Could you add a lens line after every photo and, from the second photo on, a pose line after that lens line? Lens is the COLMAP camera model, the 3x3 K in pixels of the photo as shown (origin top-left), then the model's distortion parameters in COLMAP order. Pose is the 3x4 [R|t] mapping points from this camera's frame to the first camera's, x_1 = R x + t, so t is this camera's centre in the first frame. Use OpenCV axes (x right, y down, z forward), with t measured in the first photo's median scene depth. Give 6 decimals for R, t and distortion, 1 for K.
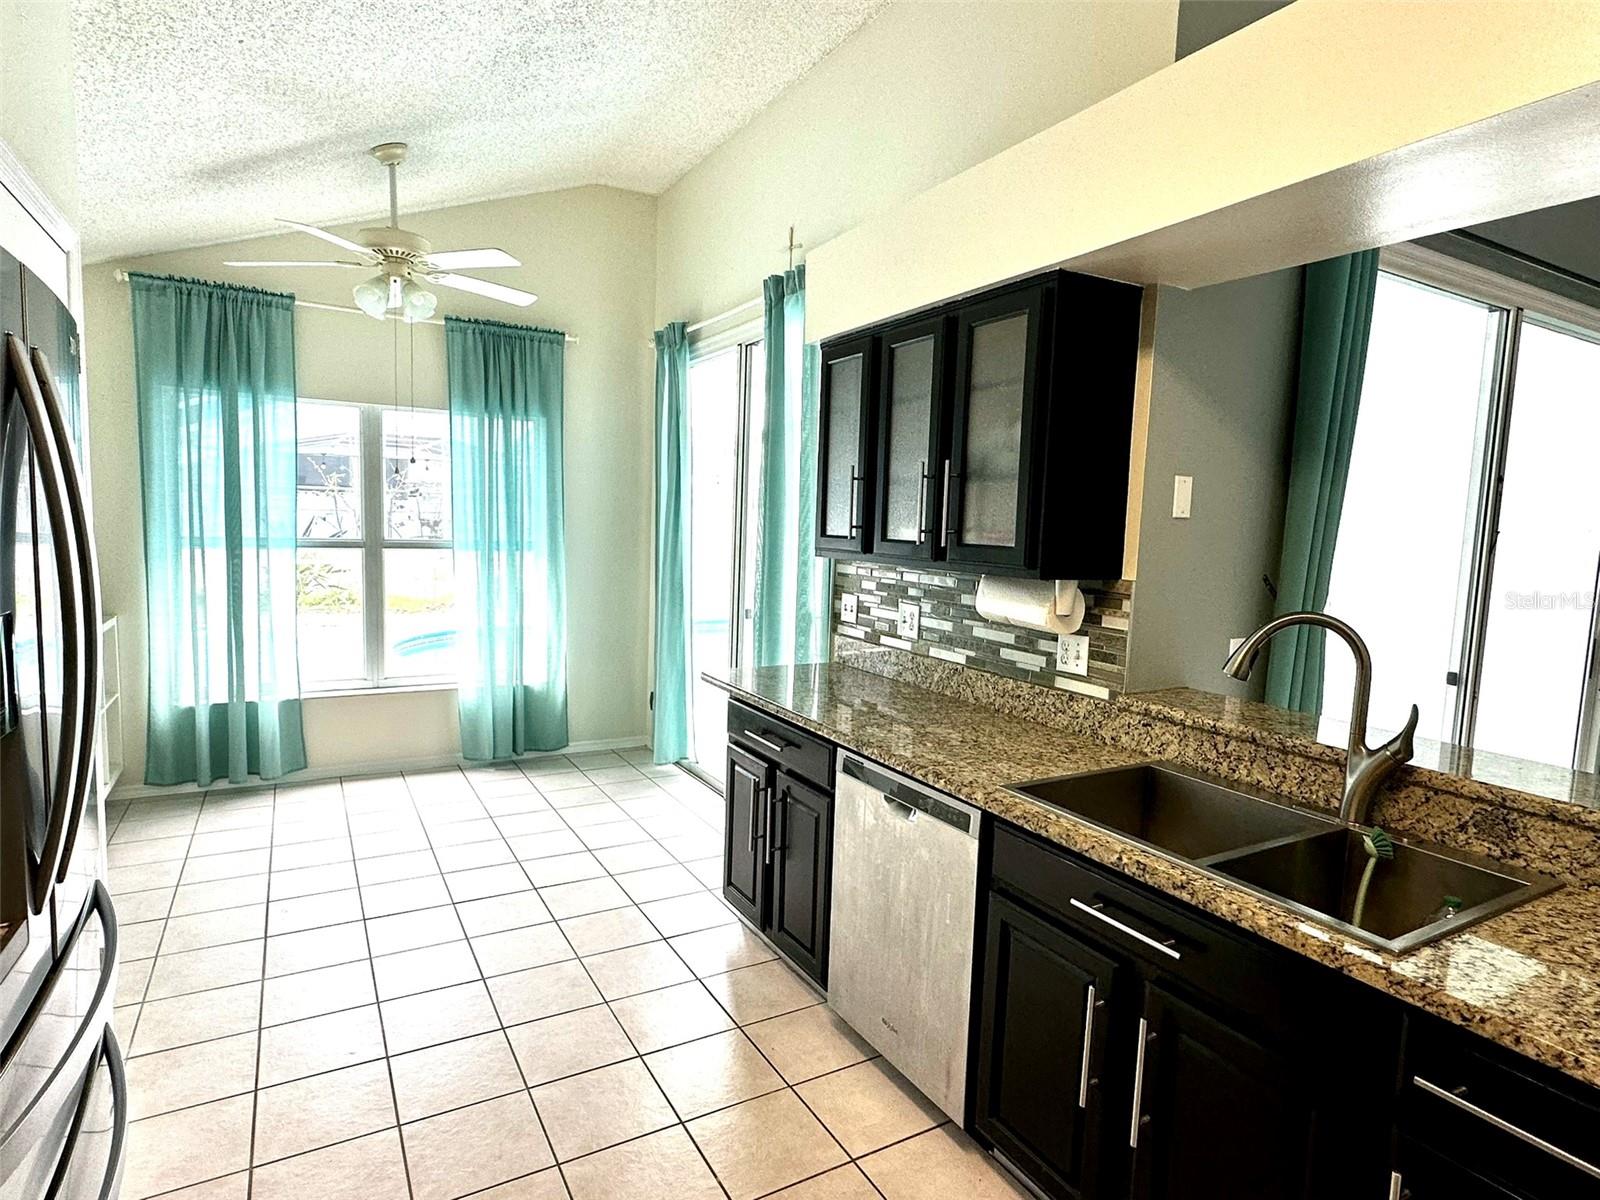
lens RADIAL K [[884.4, 0, 798.7], [0, 884.4, 605.1], [0, 0, 1]] dist [0.003156, 0.001143]
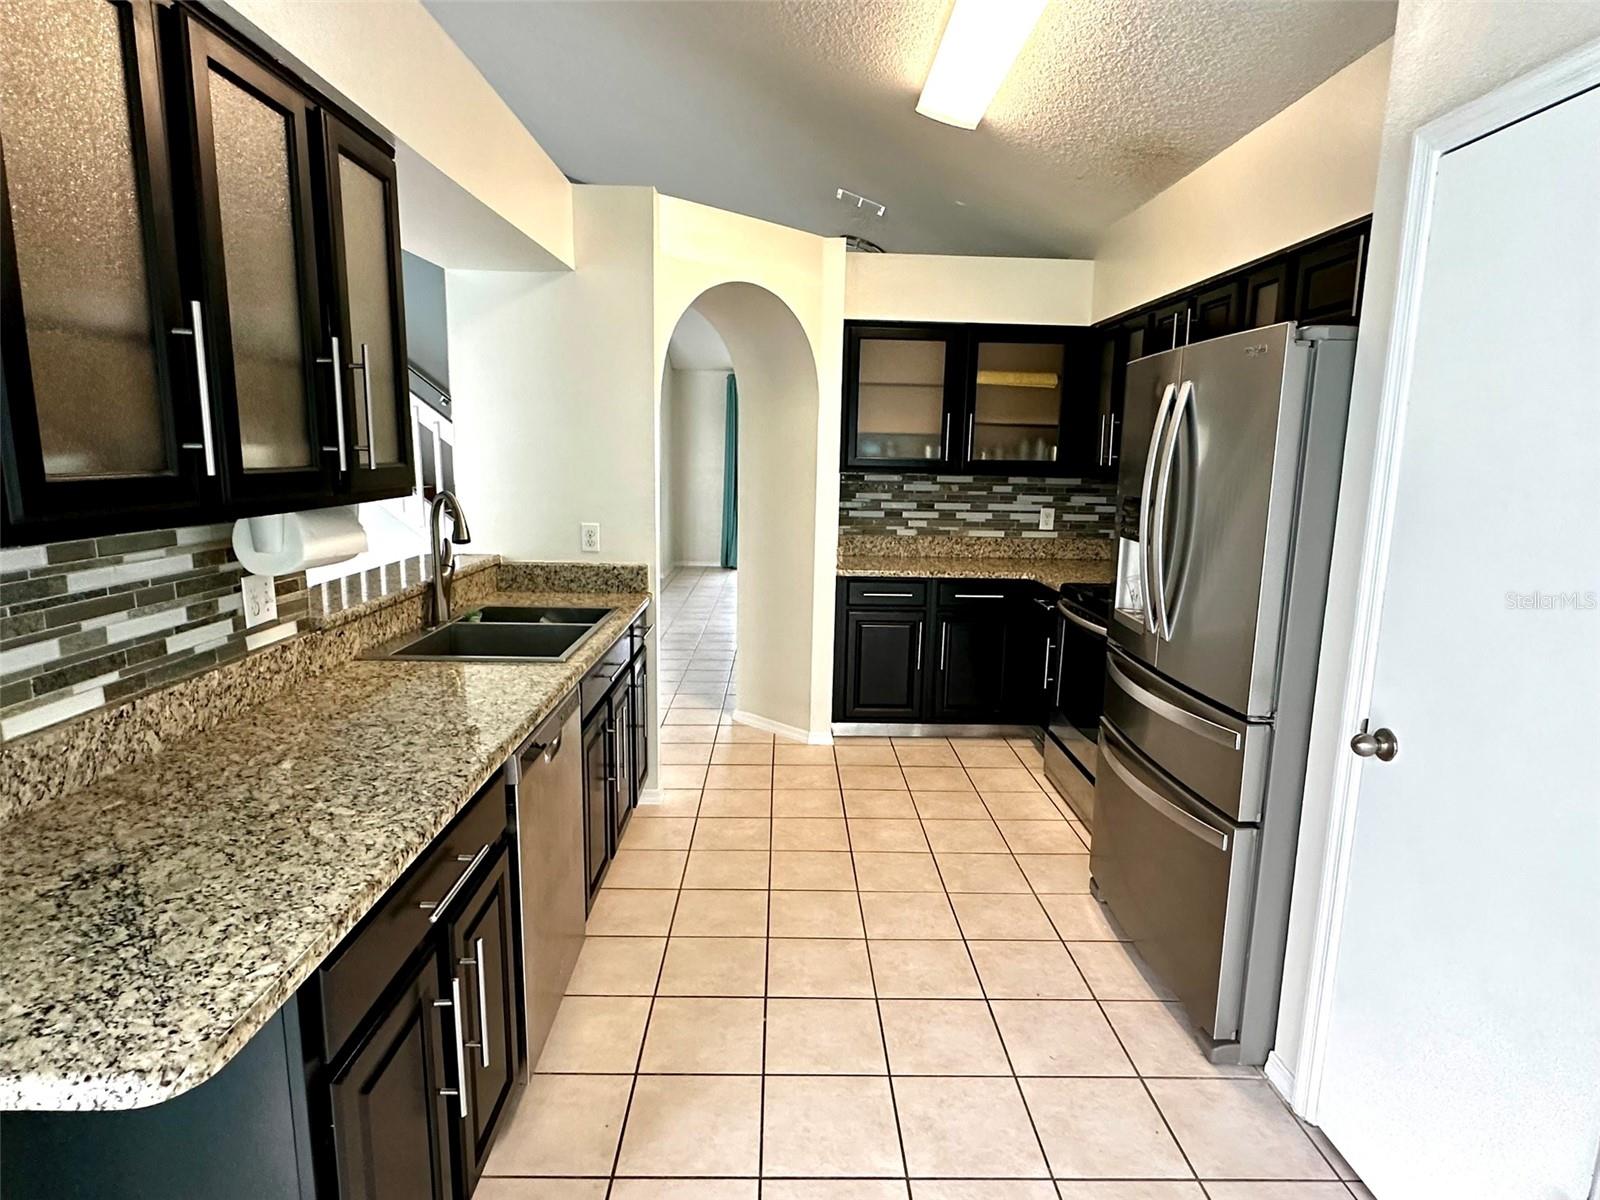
lens RADIAL K [[884.4, 0, 798.9], [0, 884.4, 602.3], [0, 0, 1]] dist [0.003156, 0.001143]
pose [[-0.879059, -0.122470, 0.460713, -0.432048], [0.006058, 0.963489, 0.267679, -0.136767], [-0.476675, 0.238096, -0.846222, 1.320362]]
